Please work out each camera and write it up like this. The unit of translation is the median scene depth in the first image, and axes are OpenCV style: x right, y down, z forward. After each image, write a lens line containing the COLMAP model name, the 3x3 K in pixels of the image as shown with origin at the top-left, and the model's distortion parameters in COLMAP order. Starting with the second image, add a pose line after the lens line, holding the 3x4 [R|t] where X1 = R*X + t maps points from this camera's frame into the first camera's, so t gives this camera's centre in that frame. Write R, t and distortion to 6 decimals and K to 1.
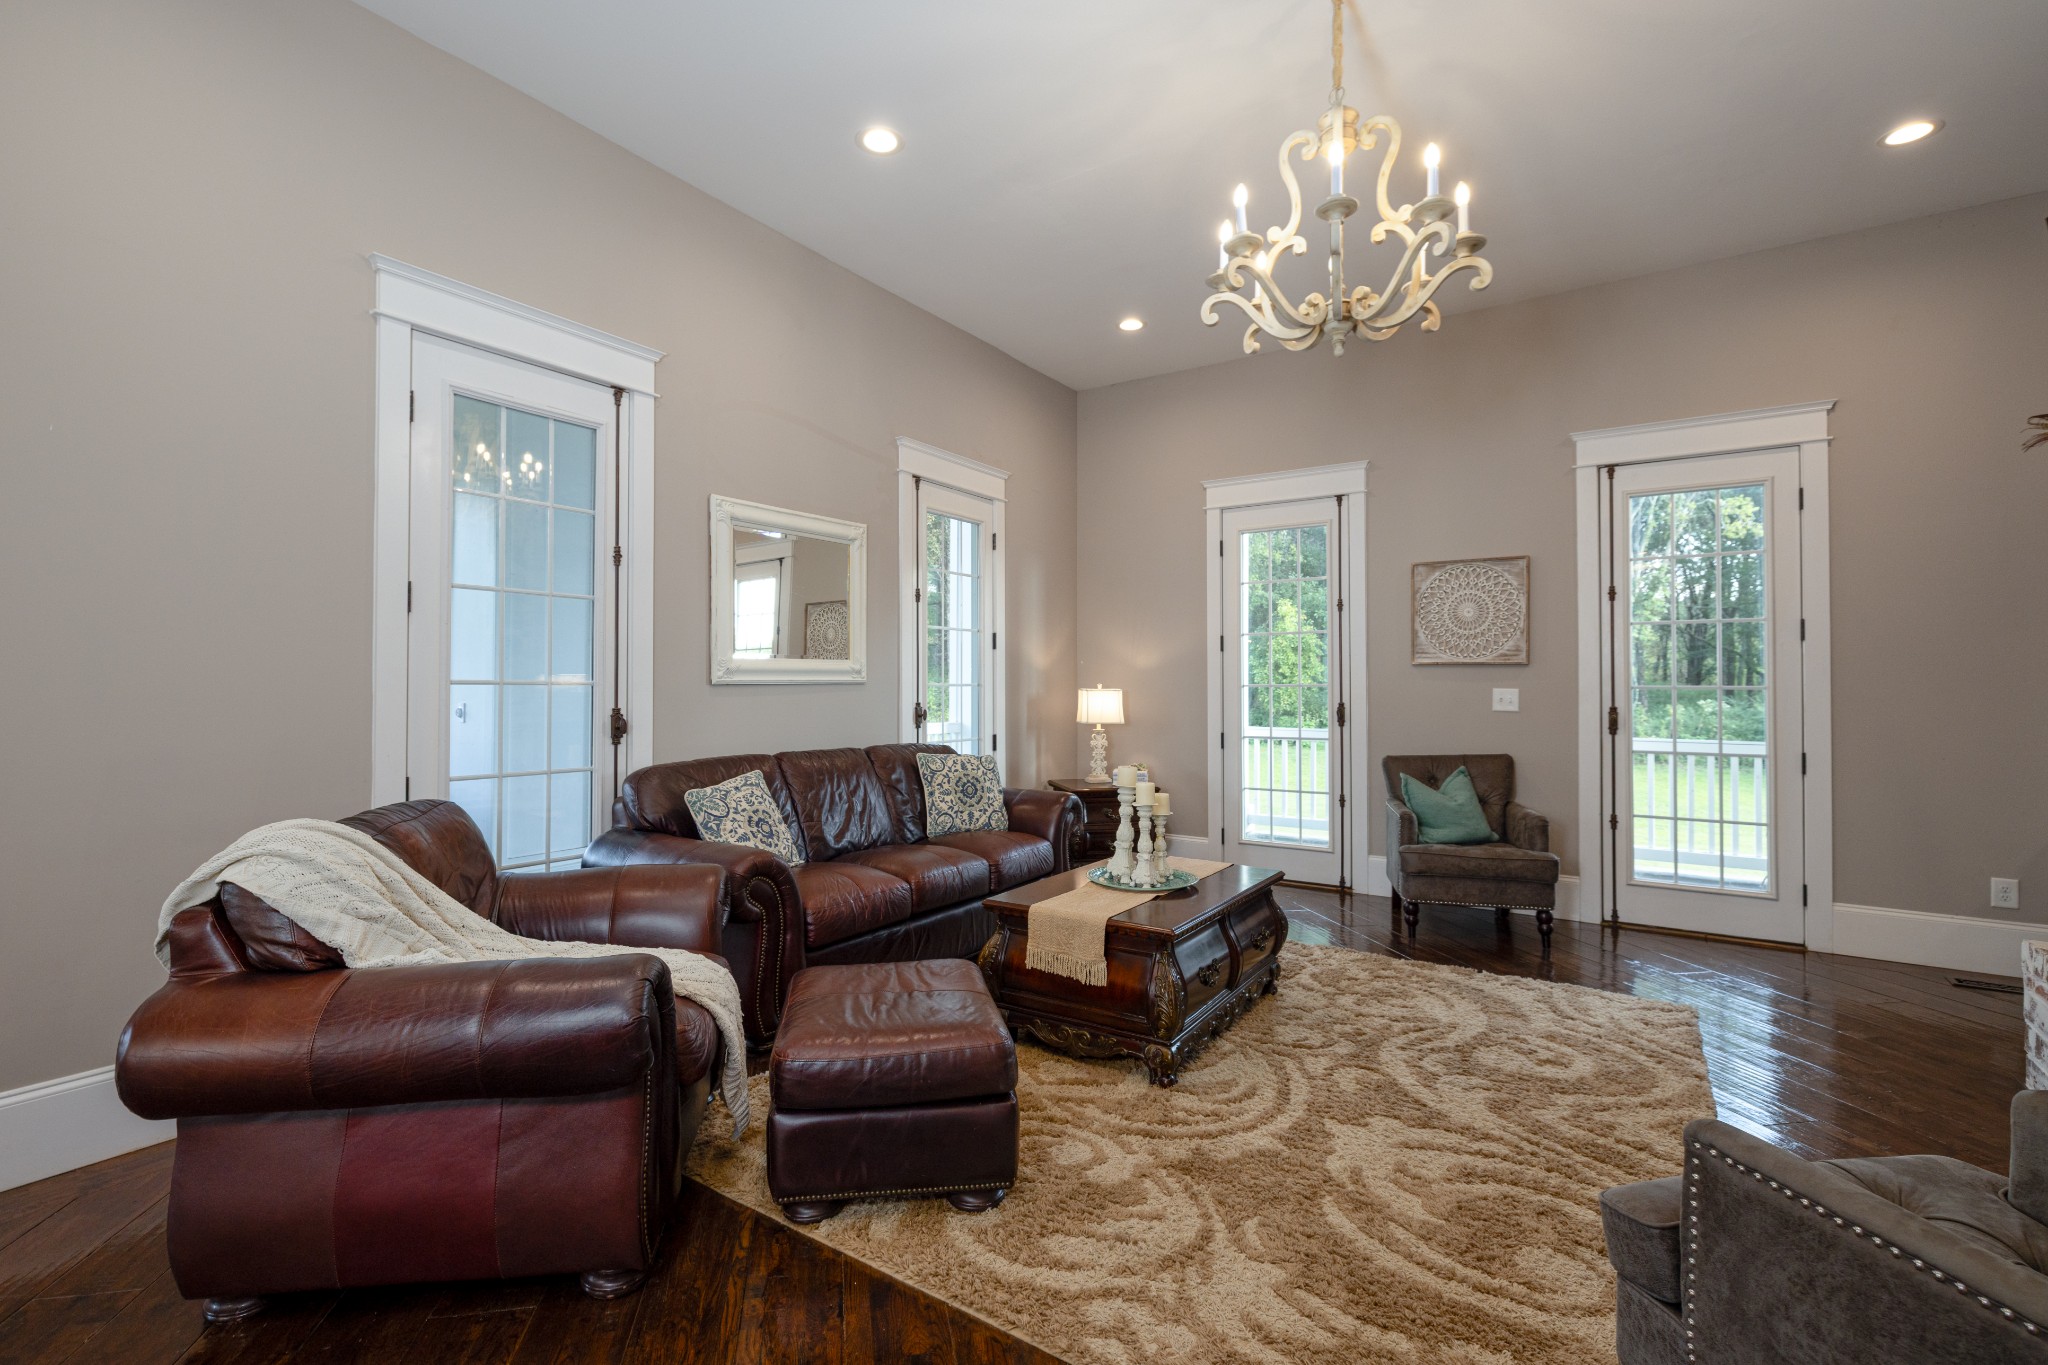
lens RADIAL K [[931.7, 0, 1020.7], [0, 931.7, 672.1], [0, 0, 1]] dist [-0.000293, -0.000499]
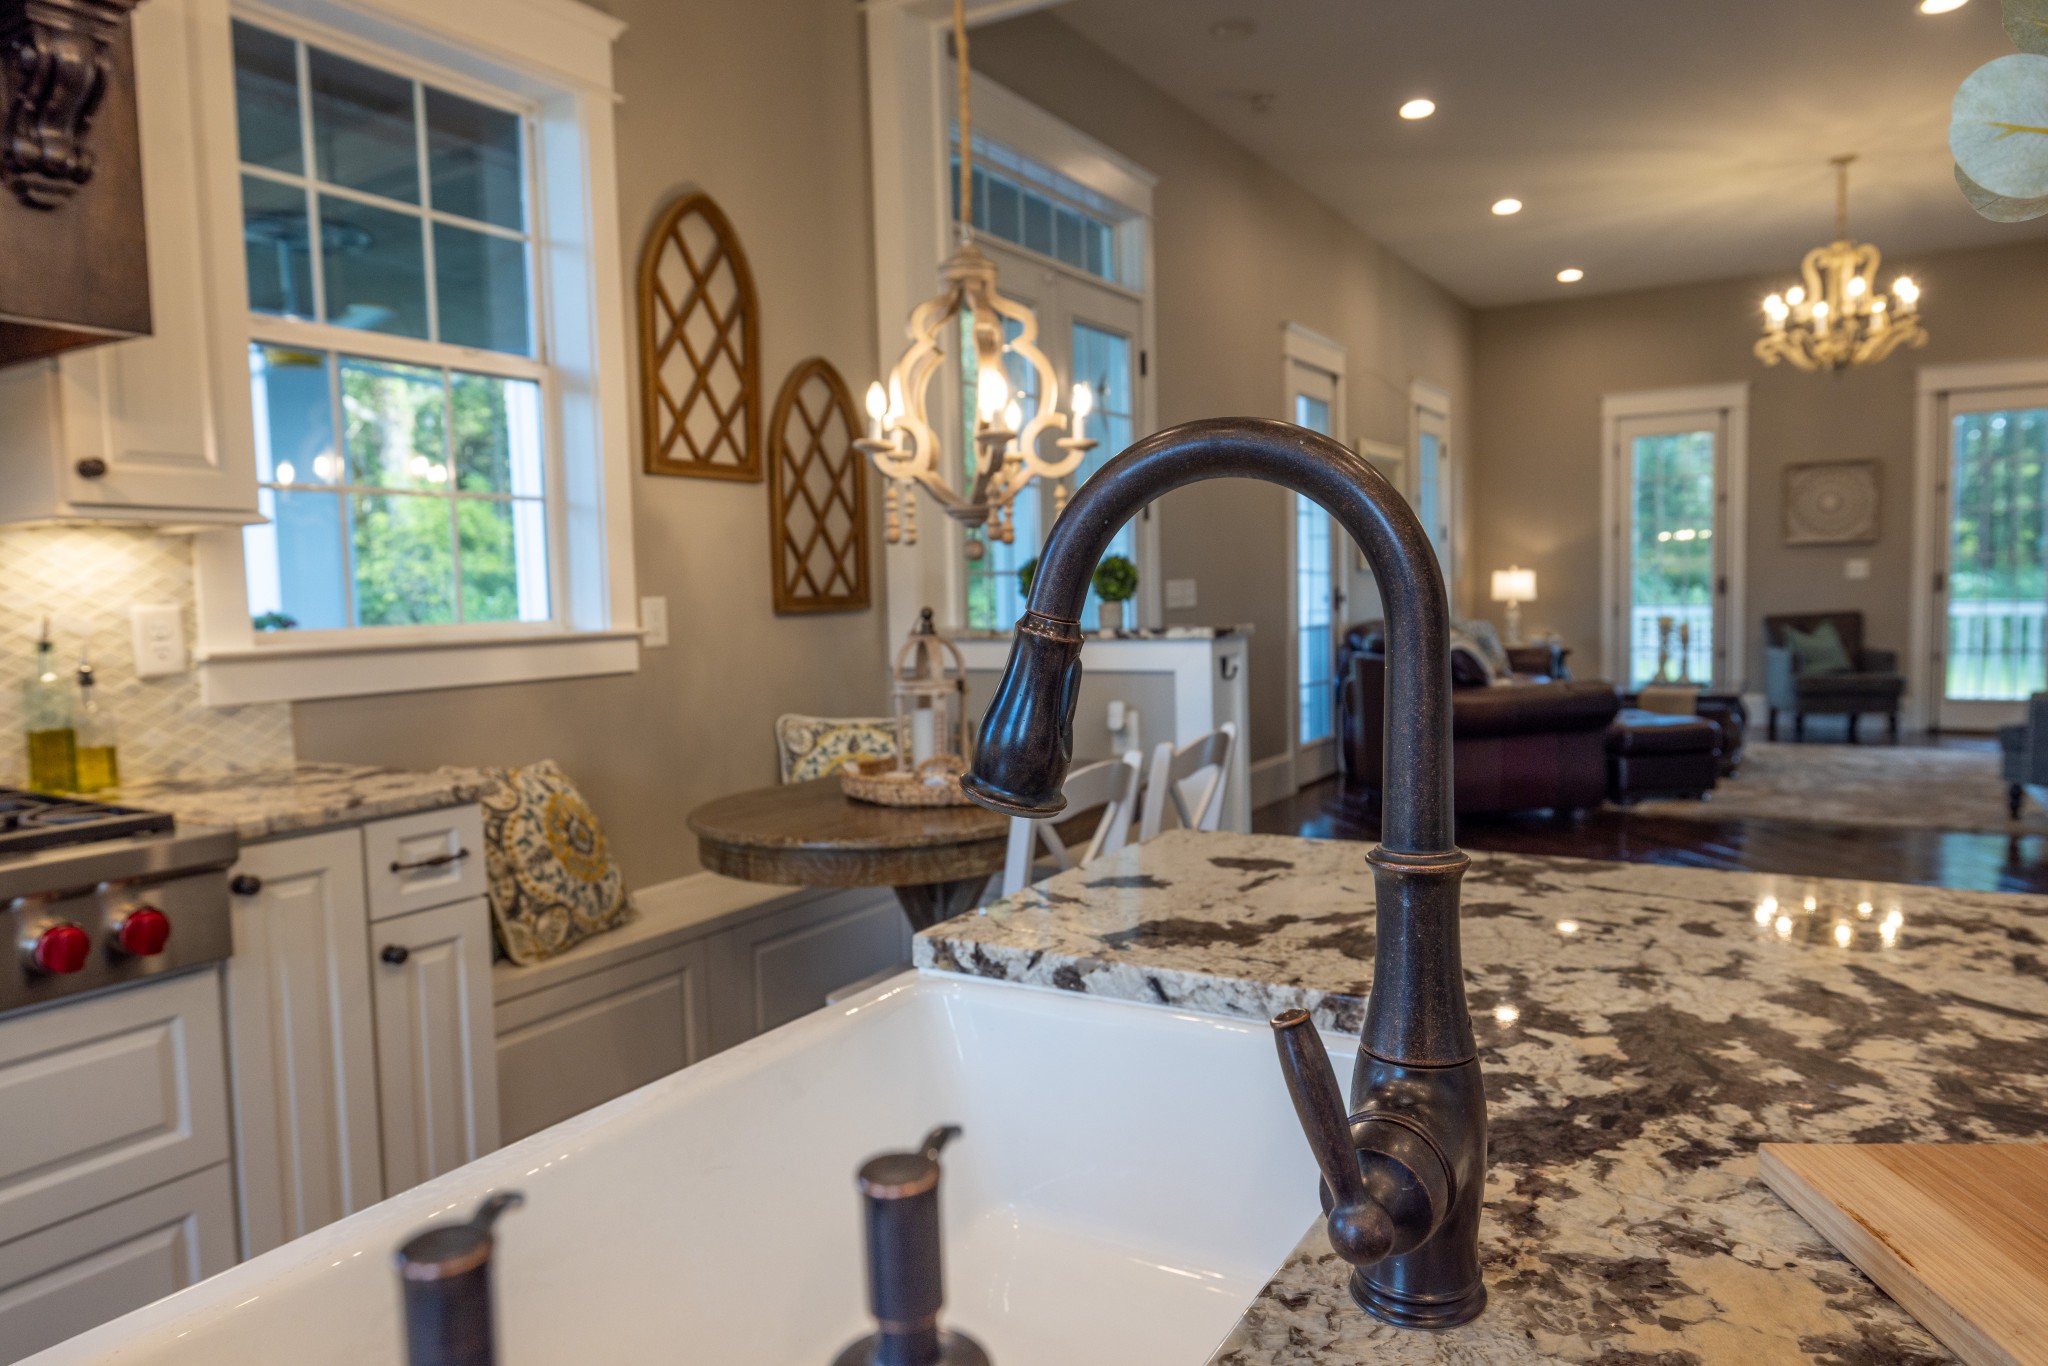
lens RADIAL K [[1377.0, 0, 1021.8], [0, 1377.0, 702.1], [0, 0, 1]] dist [-0.008462, -0.001459]
pose [[0.998580, -0.030456, 0.043702, -0.780114], [0.025941, 0.994609, 0.100400, -0.009812], [-0.046524, -0.099123, 0.993987, -0.930854]]
